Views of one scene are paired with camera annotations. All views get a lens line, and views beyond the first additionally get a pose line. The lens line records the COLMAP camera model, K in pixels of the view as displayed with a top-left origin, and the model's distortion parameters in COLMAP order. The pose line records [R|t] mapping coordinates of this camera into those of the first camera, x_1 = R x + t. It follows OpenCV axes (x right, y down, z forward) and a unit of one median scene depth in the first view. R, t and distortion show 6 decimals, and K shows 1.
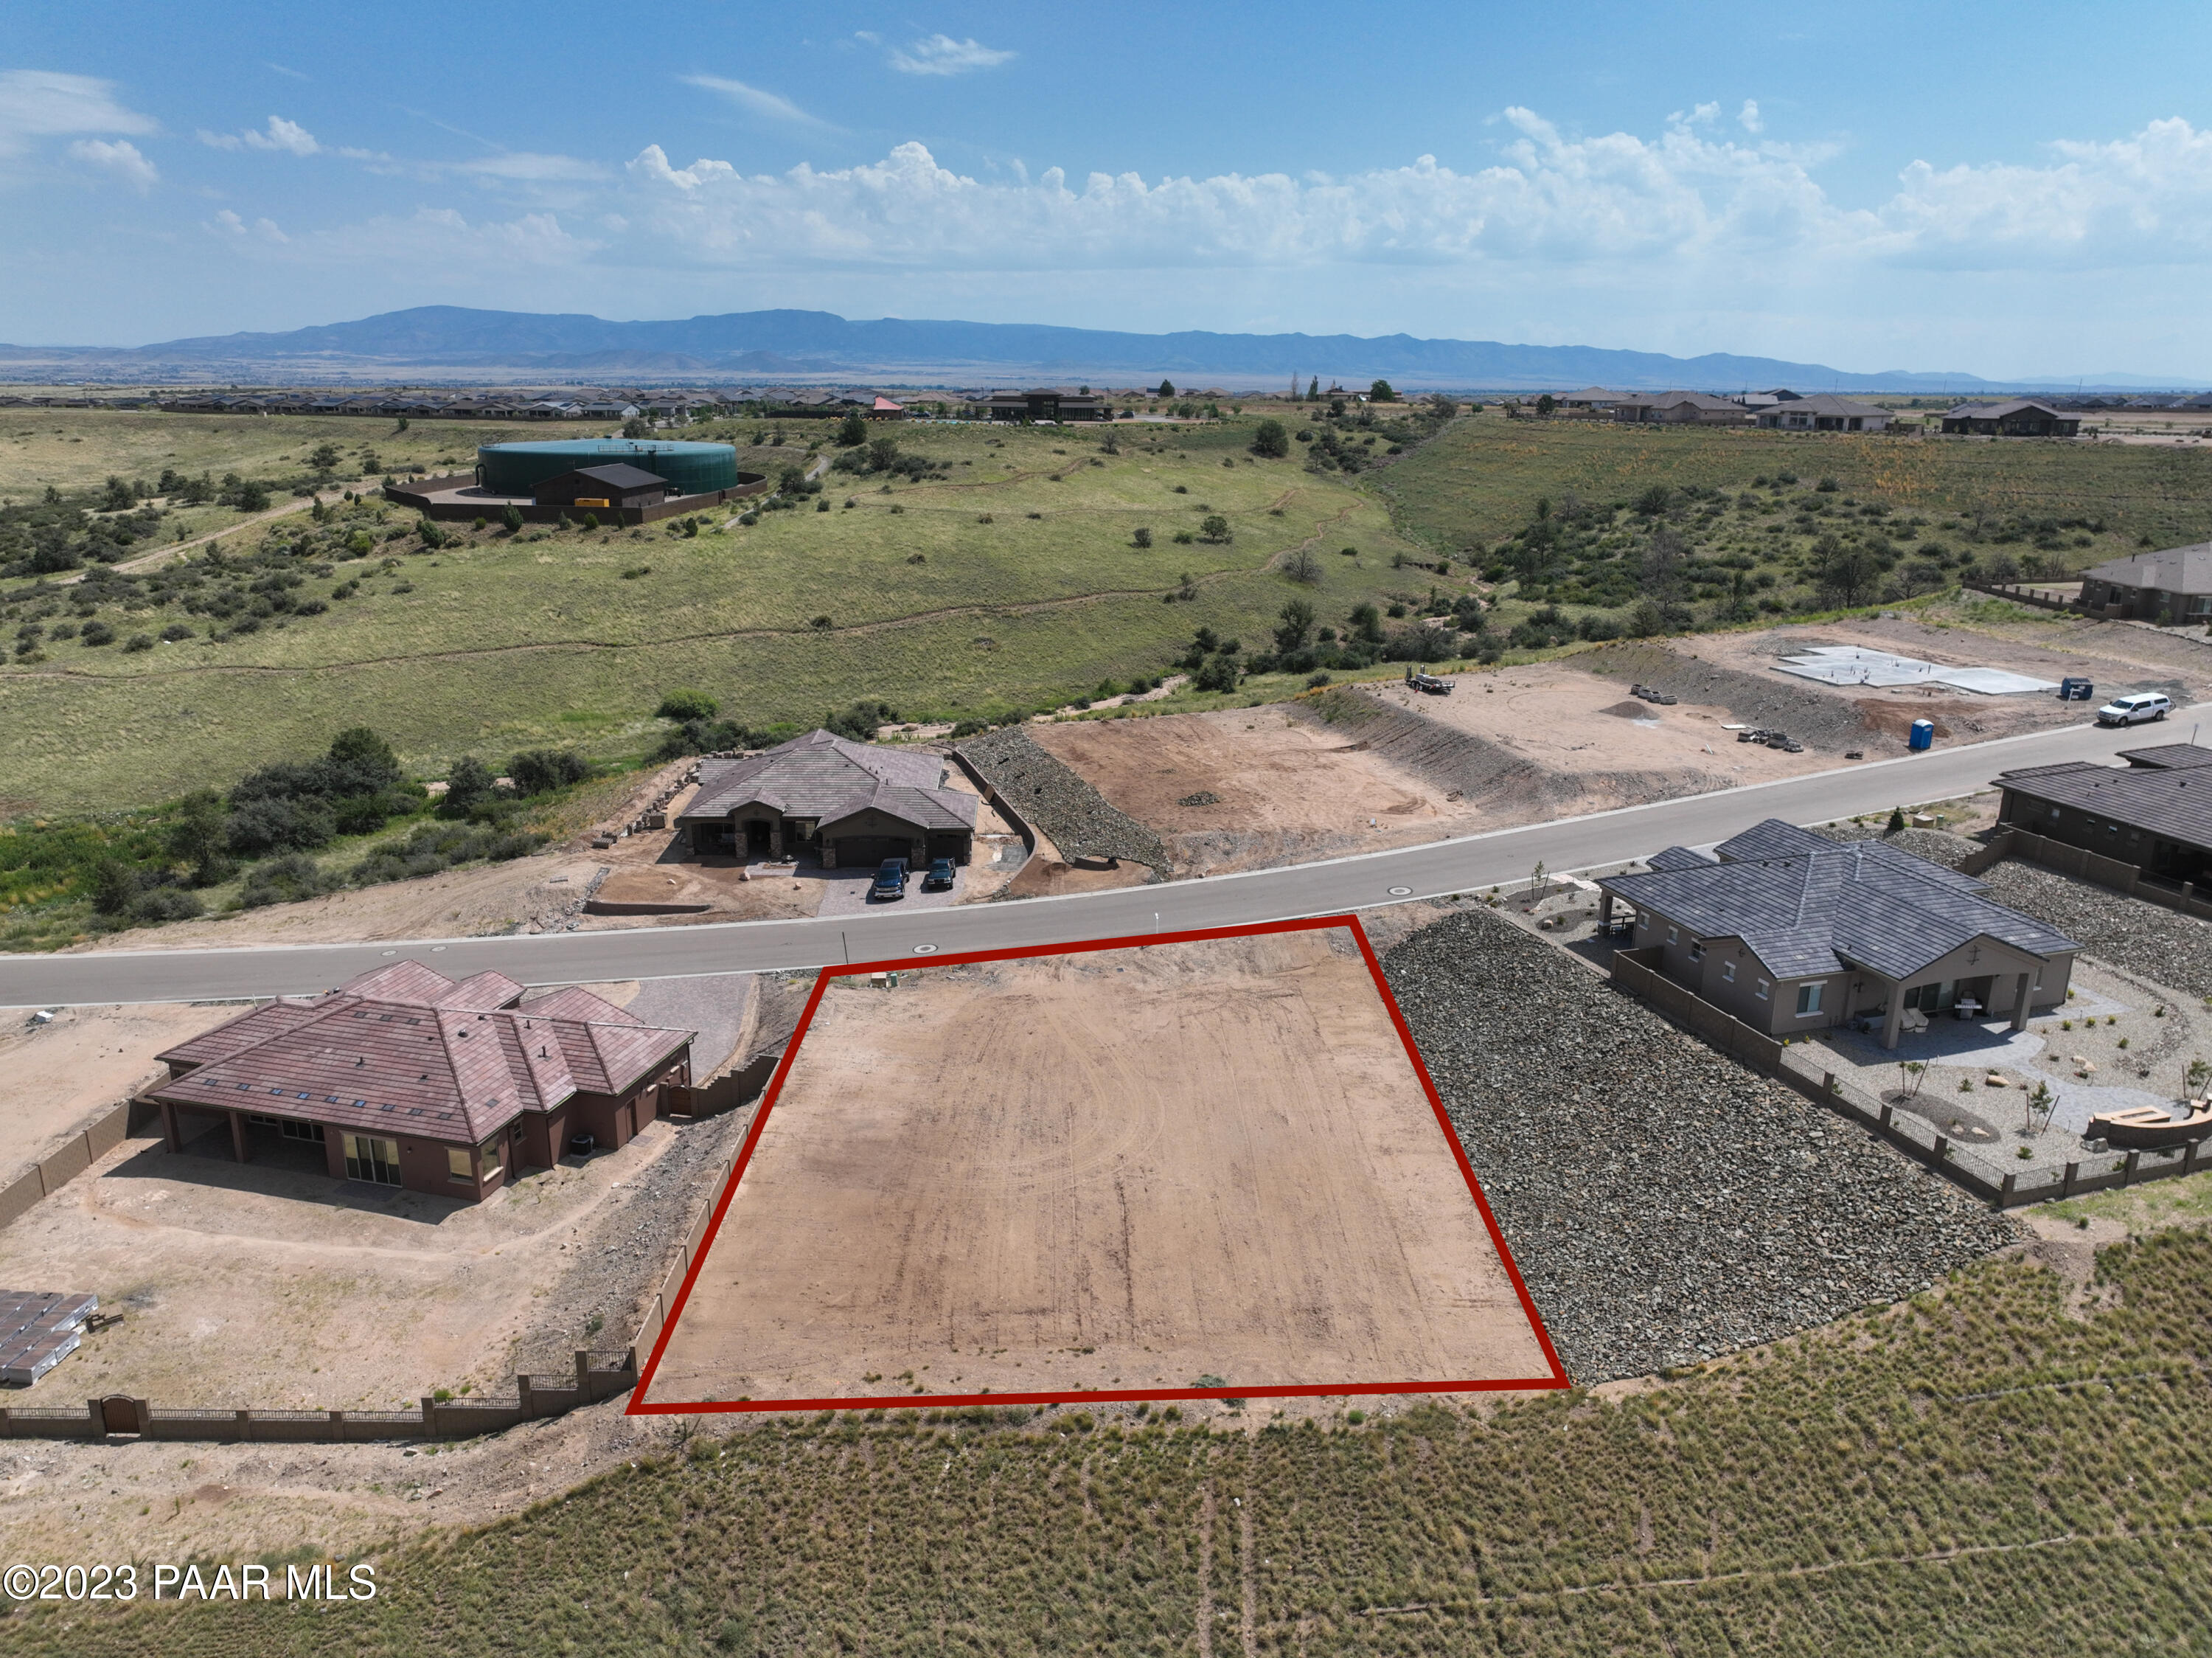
lens RADIAL K [[1558.5, 0, 1110.9], [0, 1558.5, 824.8], [0, 0, 1]] dist [0.000879, 0.019784]
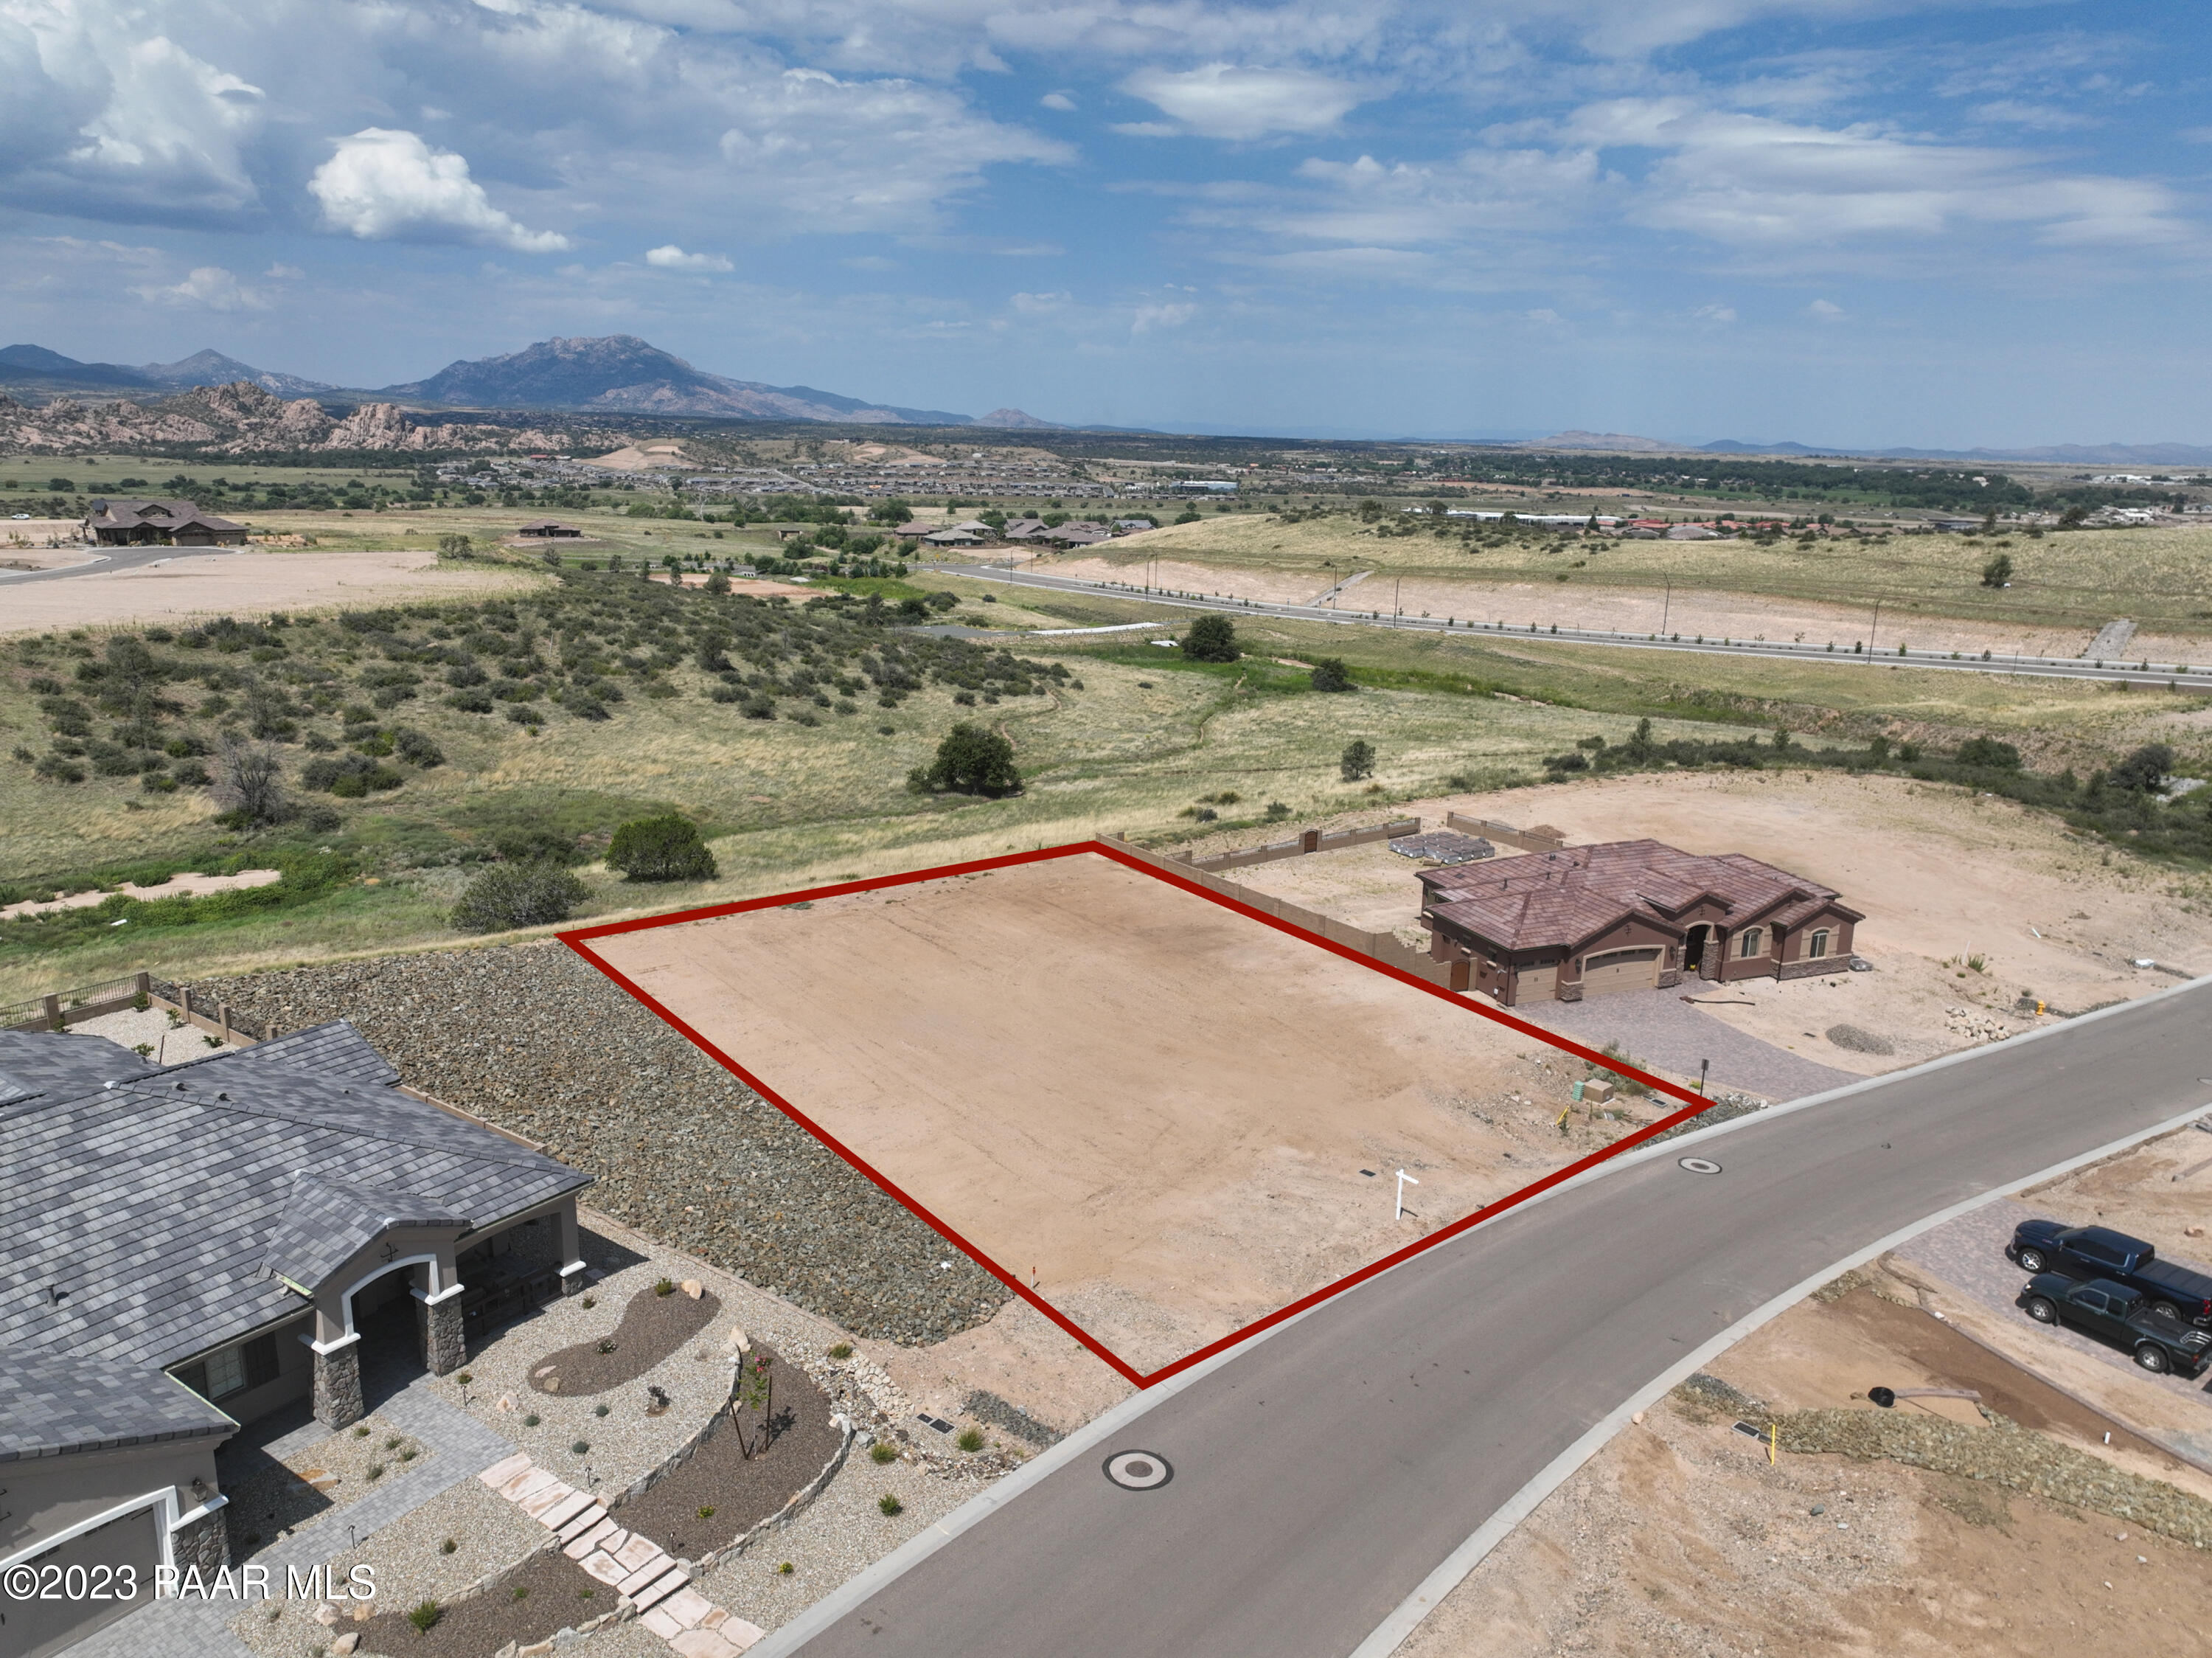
lens RADIAL K [[1552.4, 0, 1109.4], [0, 1552.4, 831.3], [0, 0, 1]] dist [-0.000504, 0.010172]
pose [[-0.800980, 0.122699, -0.585983, 0.343839], [-0.194231, 0.872576, 0.448203, -0.222056], [0.566308, 0.472818, -0.675084, 1.043463]]
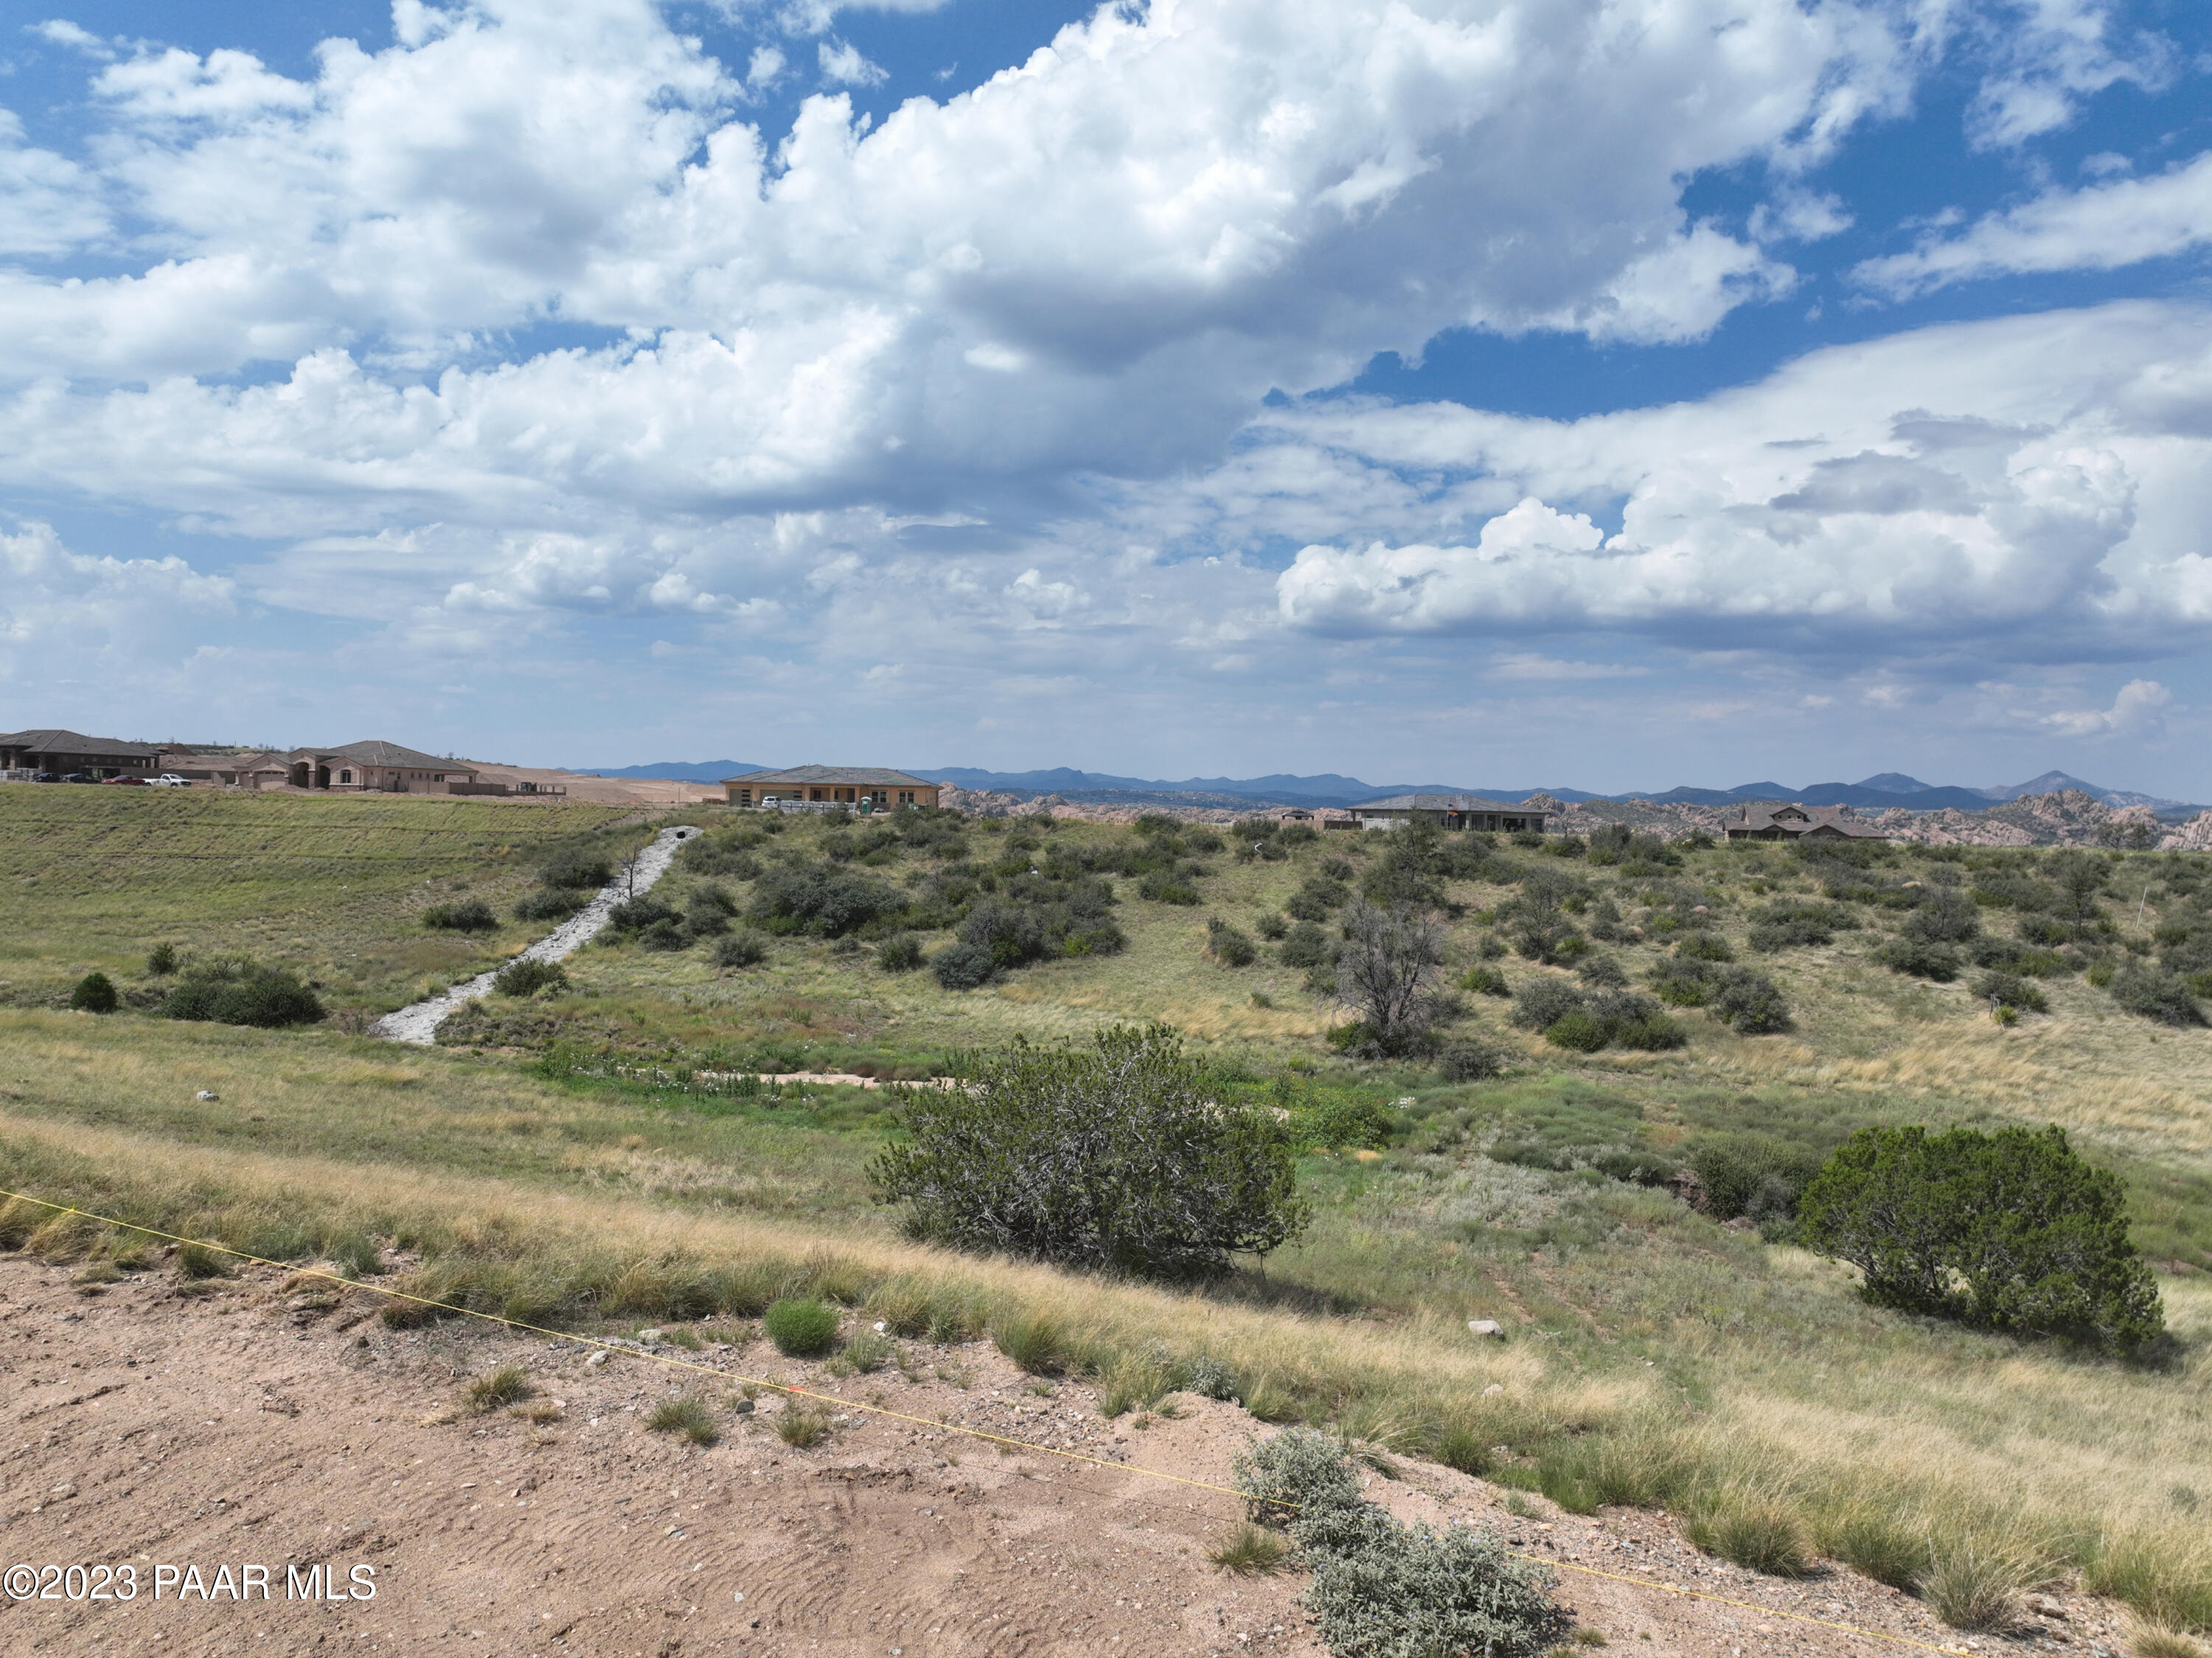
lens RADIAL K [[1555.5, 0, 1113.0], [0, 1555.5, 839.9], [0, 0, 1]] dist [0.006576, 0.010176]
pose [[-0.916669, -0.037224, 0.397911, 0.018693], [0.080749, 0.957867, 0.275628, 0.121080], [-0.391405, 0.284791, -0.875041, 0.527928]]
